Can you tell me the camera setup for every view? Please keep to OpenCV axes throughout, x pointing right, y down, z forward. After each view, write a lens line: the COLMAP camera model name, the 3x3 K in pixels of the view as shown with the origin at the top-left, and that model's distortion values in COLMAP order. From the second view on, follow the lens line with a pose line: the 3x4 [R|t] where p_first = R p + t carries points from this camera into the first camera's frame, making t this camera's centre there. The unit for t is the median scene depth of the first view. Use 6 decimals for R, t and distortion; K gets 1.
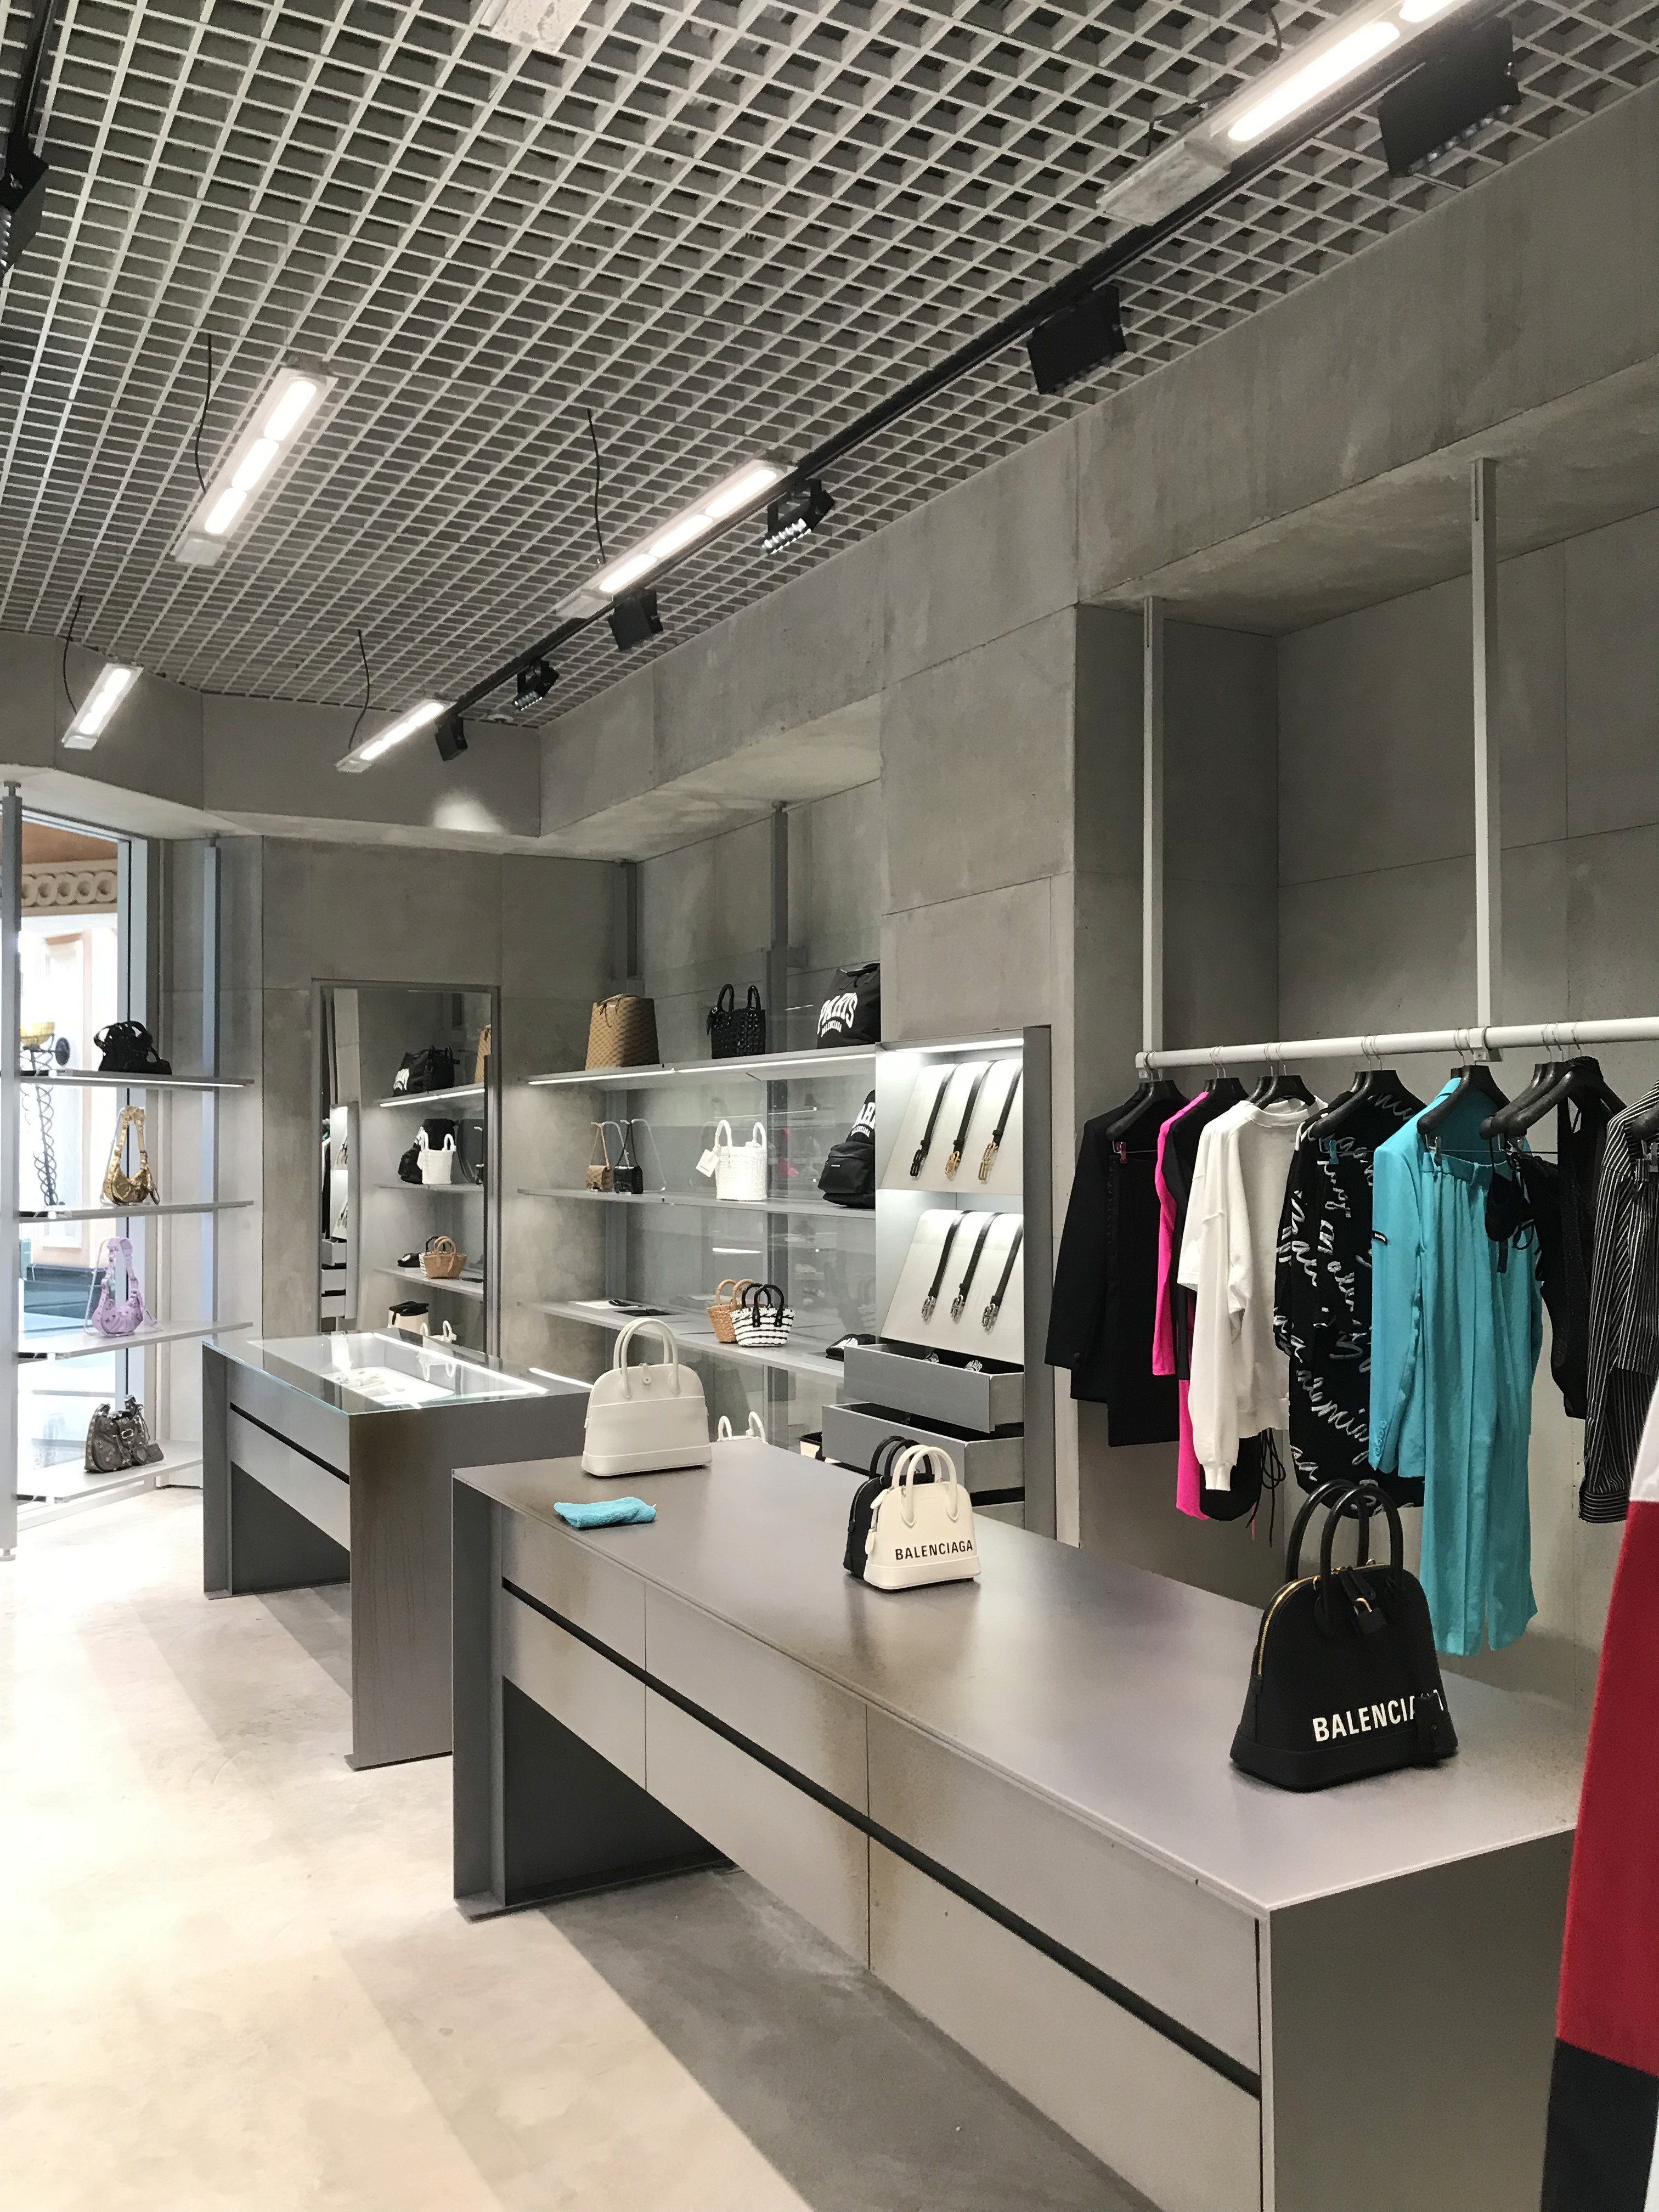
lens RADIAL K [[1772.6, 0, 829.5], [0, 1772.6, 1106.0], [0, 0, 1]] dist [-0.004559, -0.002724]
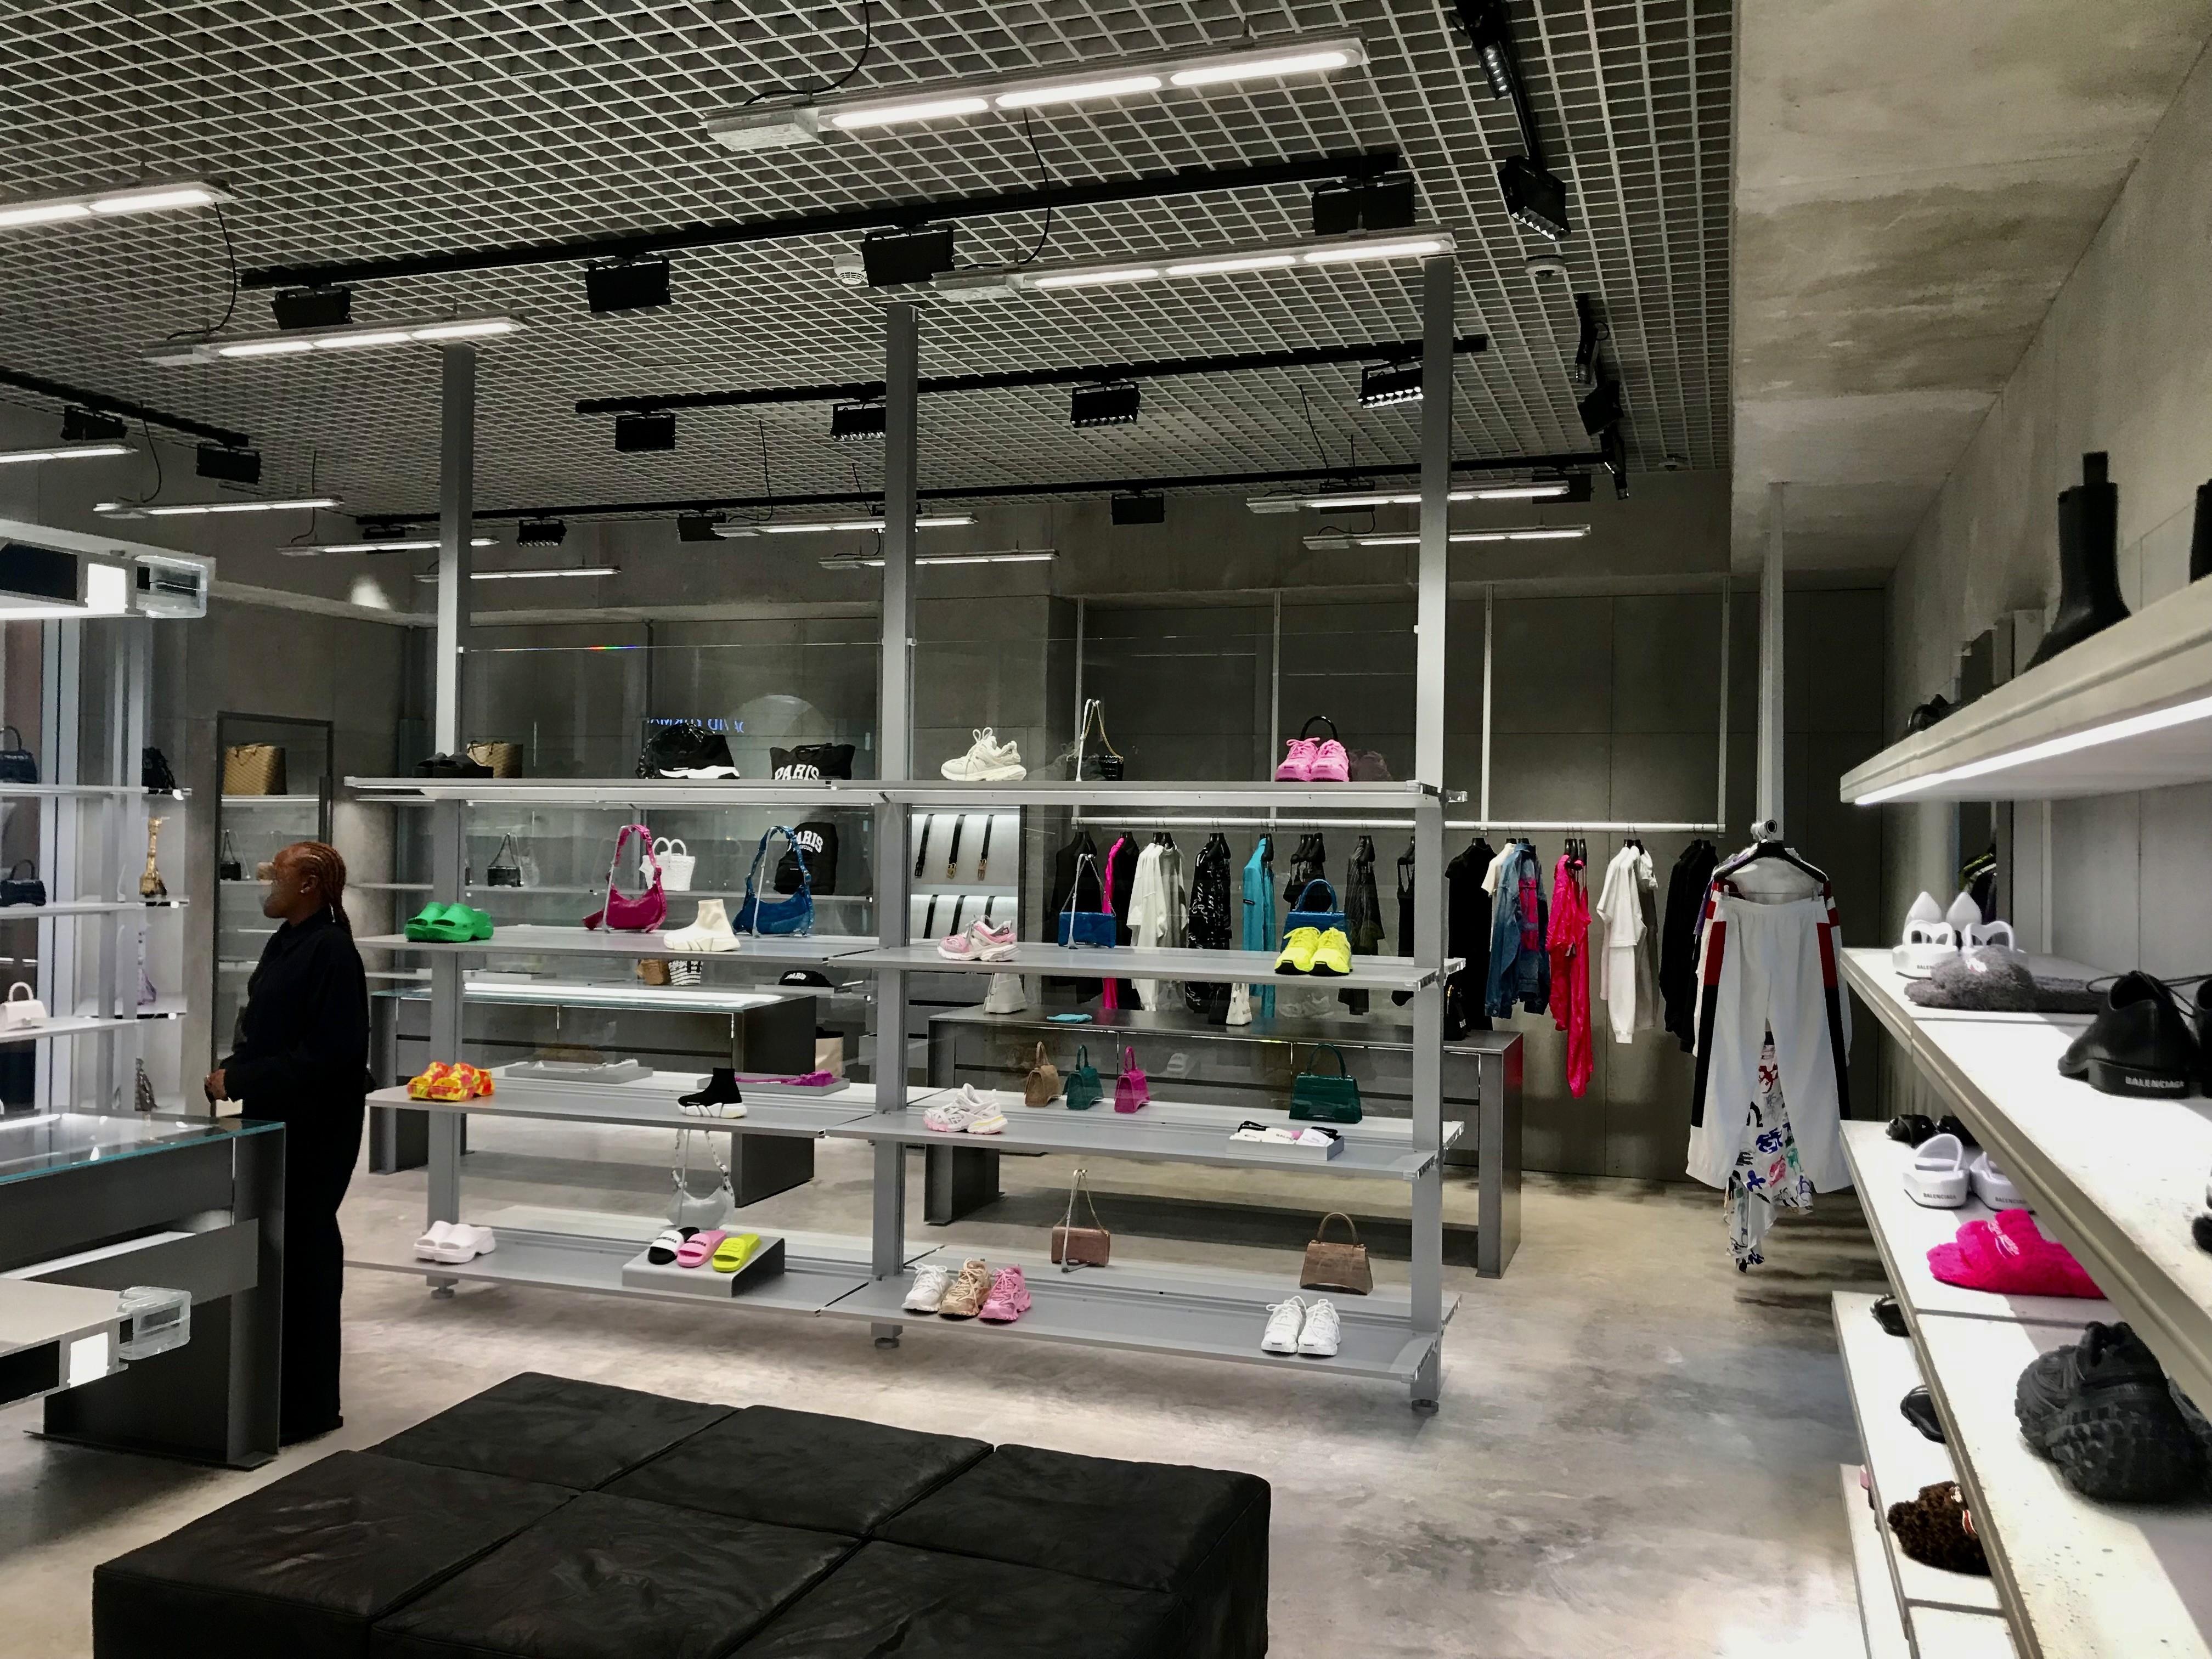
lens RADIAL K [[1772.6, 0, 1106.0], [0, 1772.6, 829.5], [0, 0, 1]] dist [-0.004559, -0.002724]
pose [[0.738818, 0.013171, 0.673776, -1.332870], [-0.027423, 0.999568, 0.010530, -0.042531], [-0.673347, -0.026257, 0.738860, -0.621234]]
